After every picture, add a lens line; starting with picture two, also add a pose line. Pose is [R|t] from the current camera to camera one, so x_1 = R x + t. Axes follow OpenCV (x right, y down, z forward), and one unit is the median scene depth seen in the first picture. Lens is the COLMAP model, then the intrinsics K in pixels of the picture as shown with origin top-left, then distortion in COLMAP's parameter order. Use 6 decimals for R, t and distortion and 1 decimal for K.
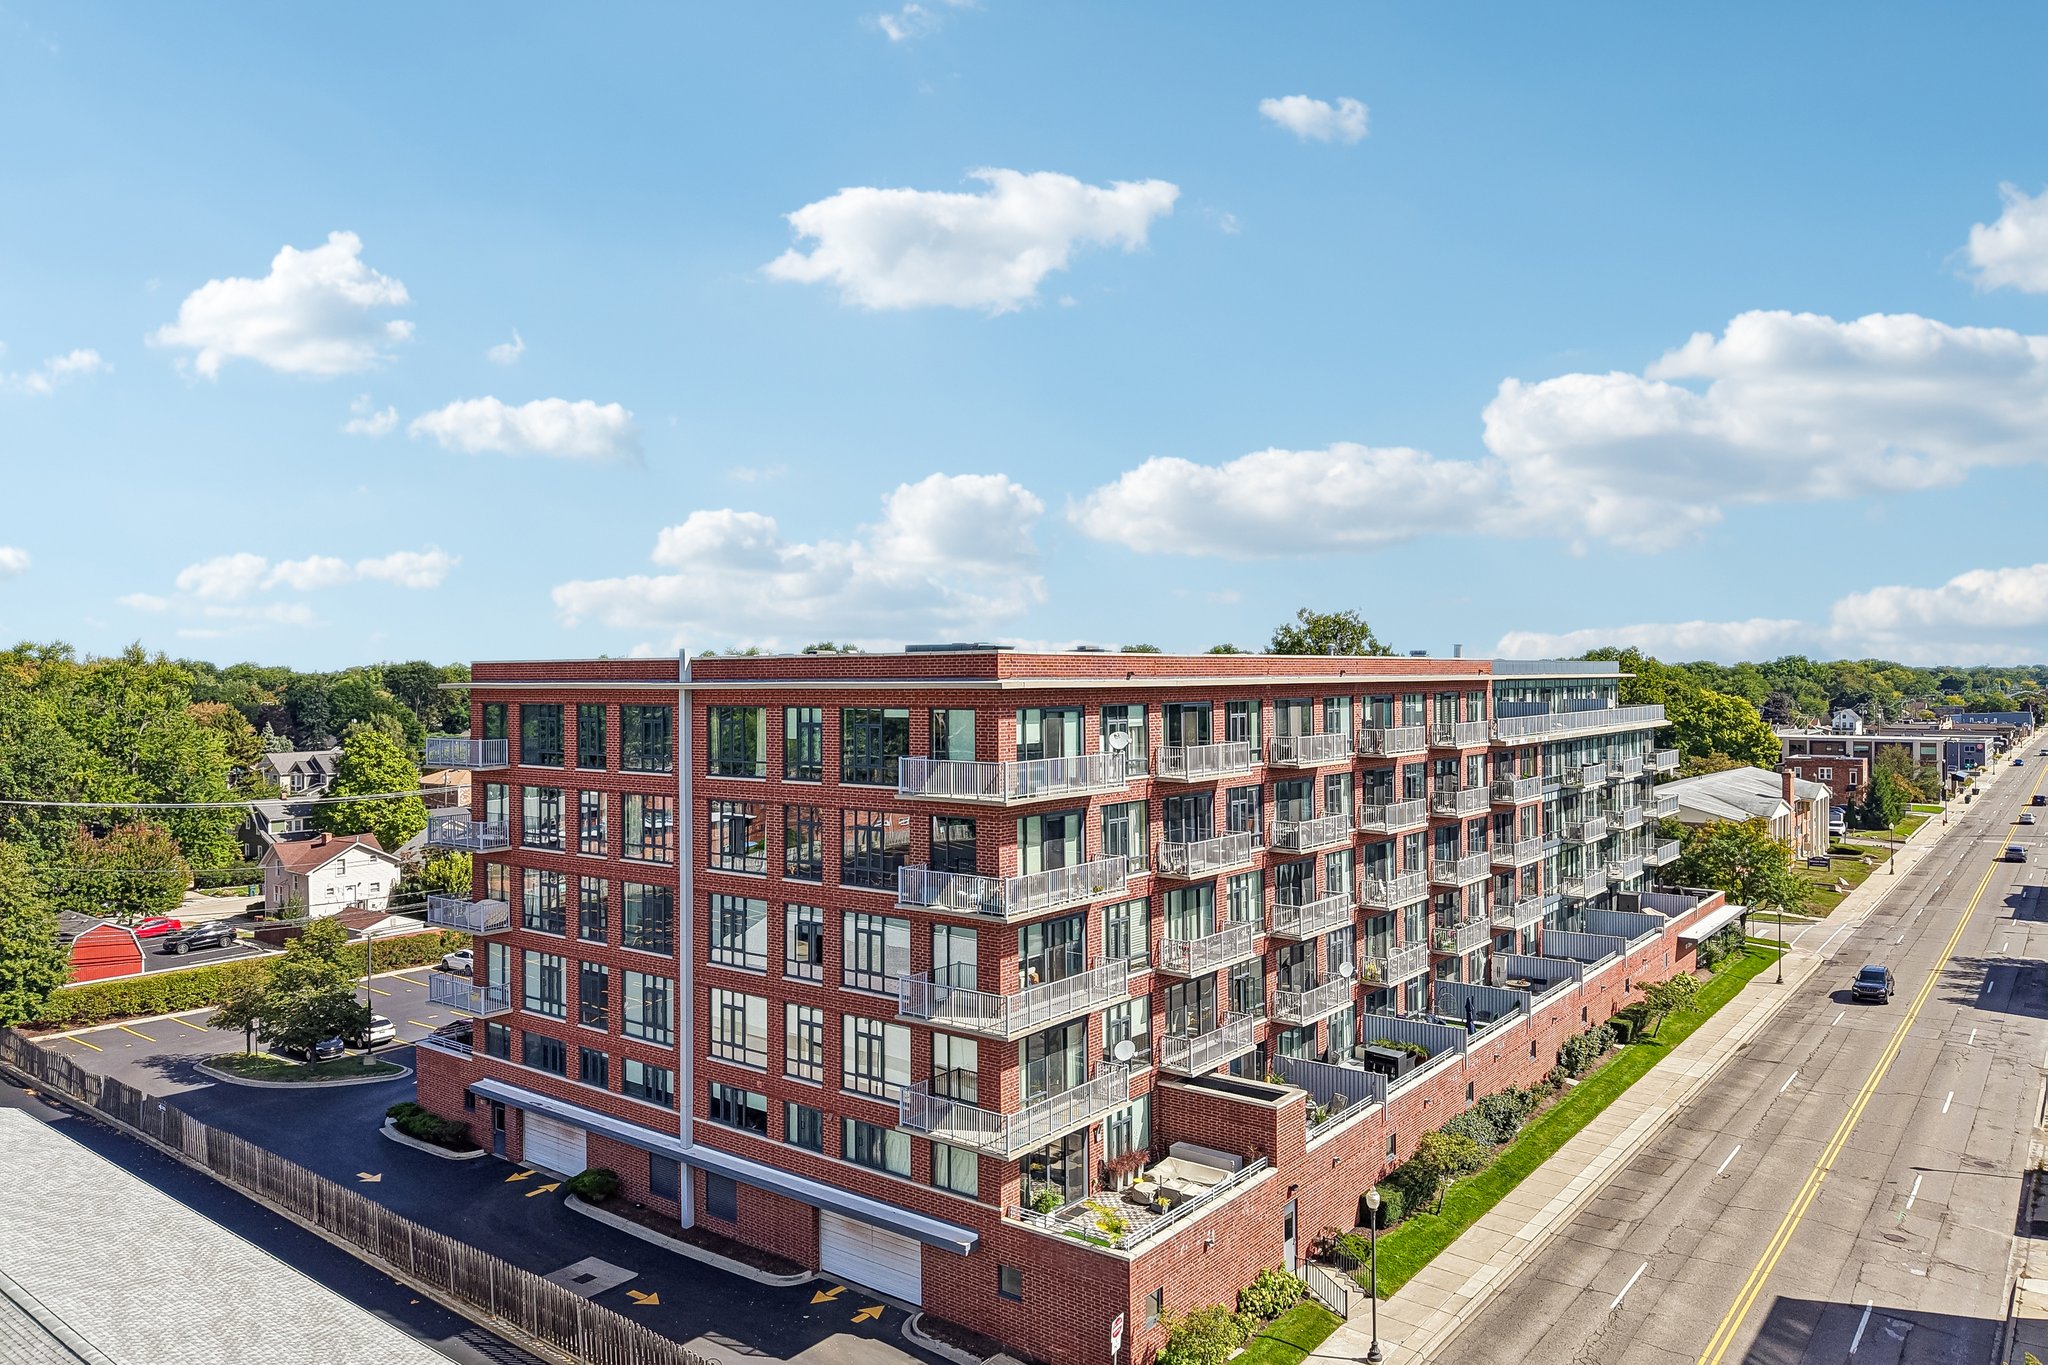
lens RADIAL K [[1374.2, 0, 1018.3], [0, 1374.2, 683.3], [0, 0, 1]] dist [0.026898, -0.027523]
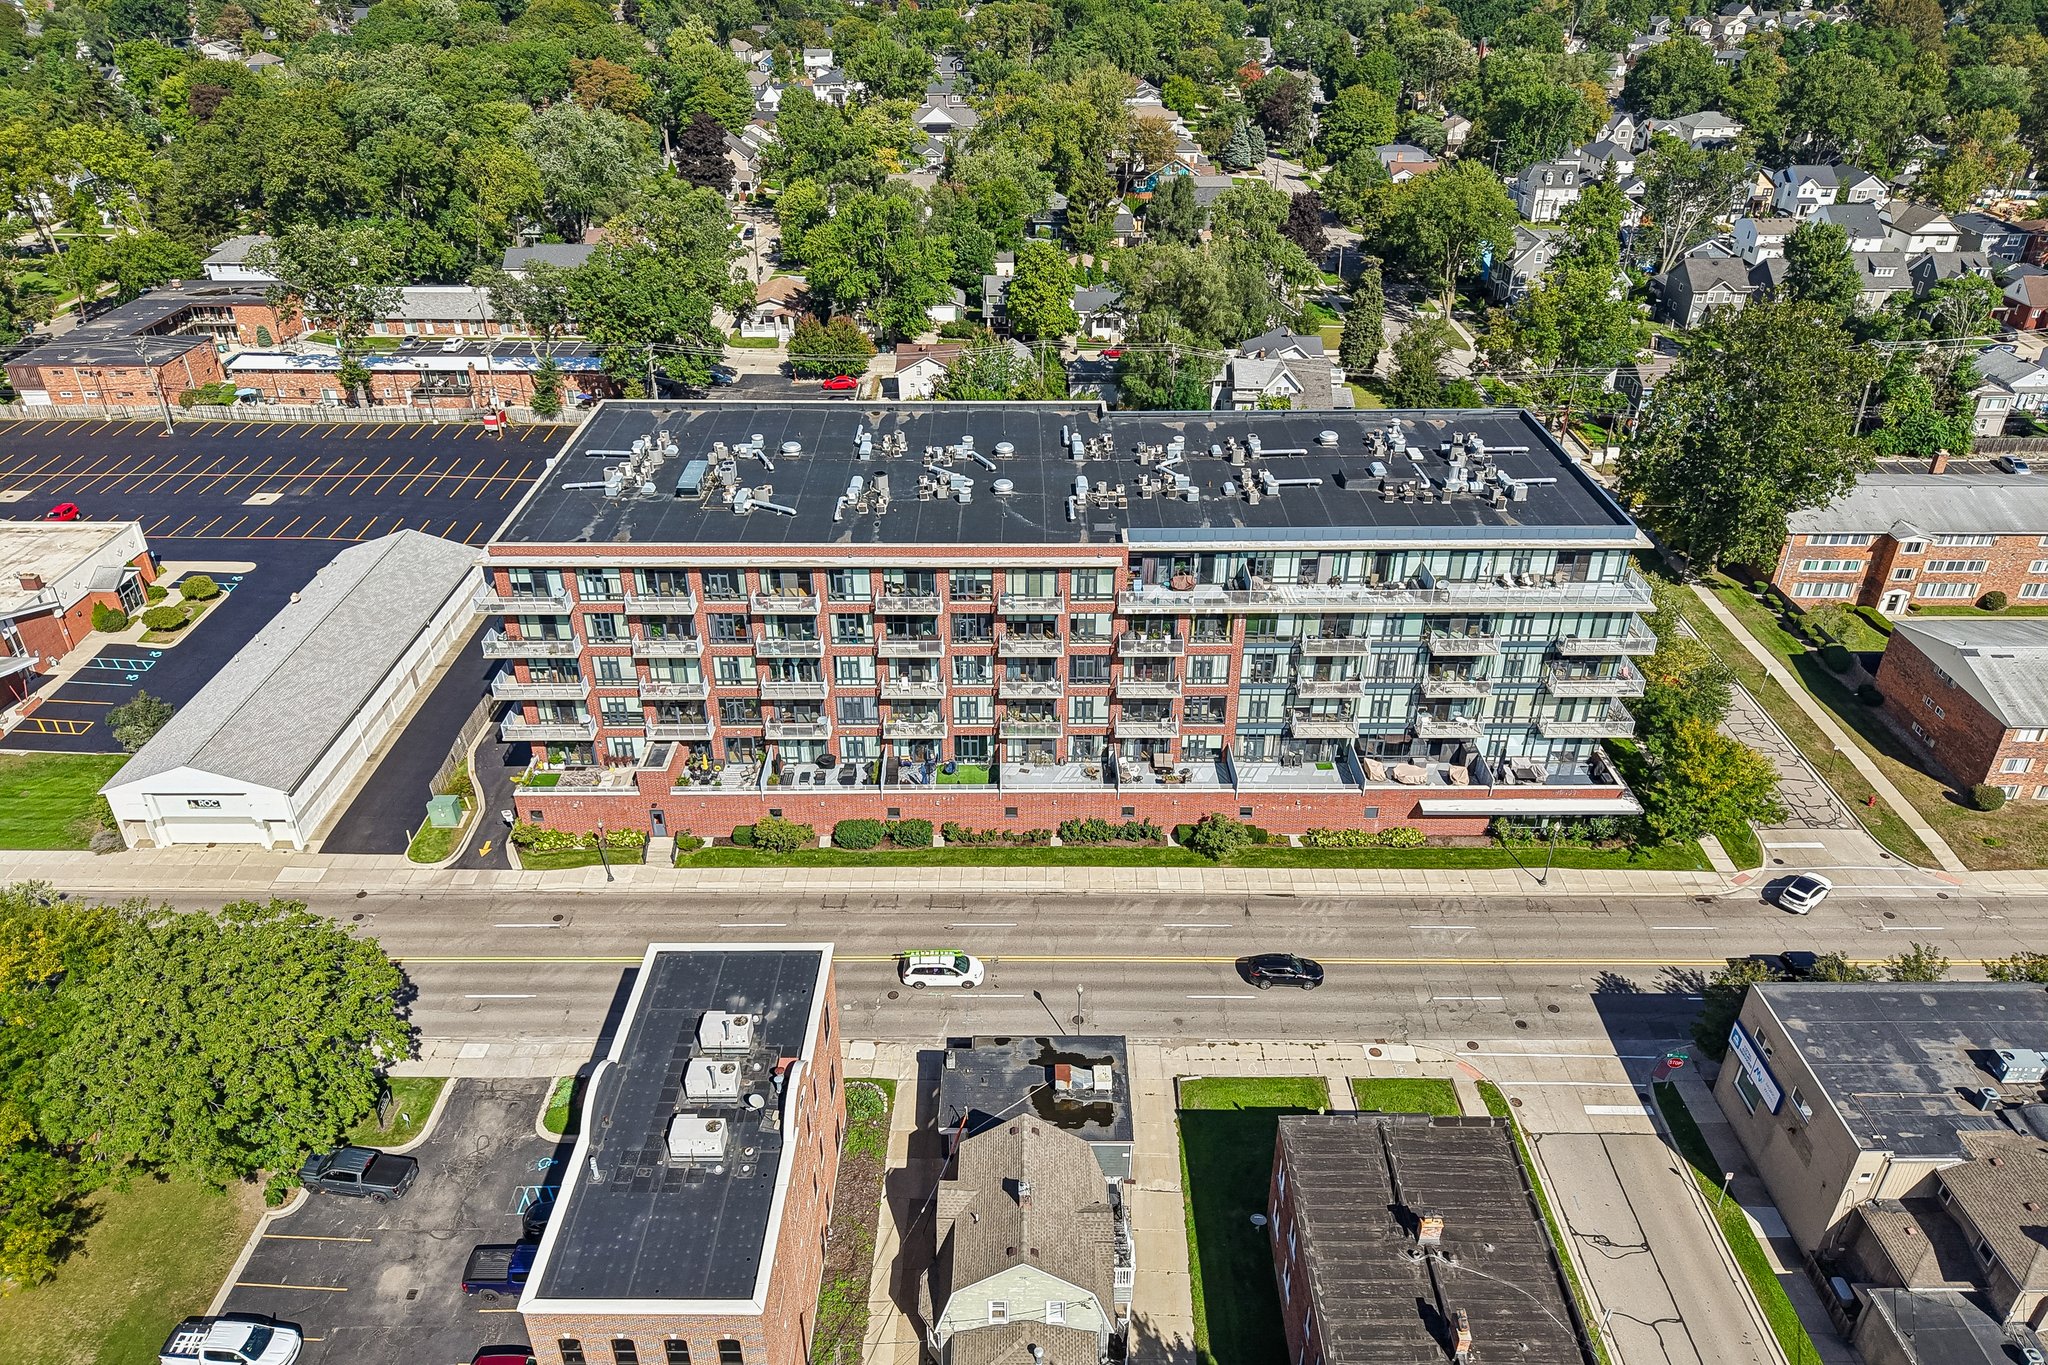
lens RADIAL K [[1374.2, 0, 1018.3], [0, 1374.2, 683.3], [0, 0, 1]] dist [0.026898, -0.027523]
pose [[0.617747, 0.411680, -0.670006, 1.736231], [-0.005054, 0.854077, 0.520122, -0.825566], [0.786361, -0.317917, 0.529684, 0.339639]]
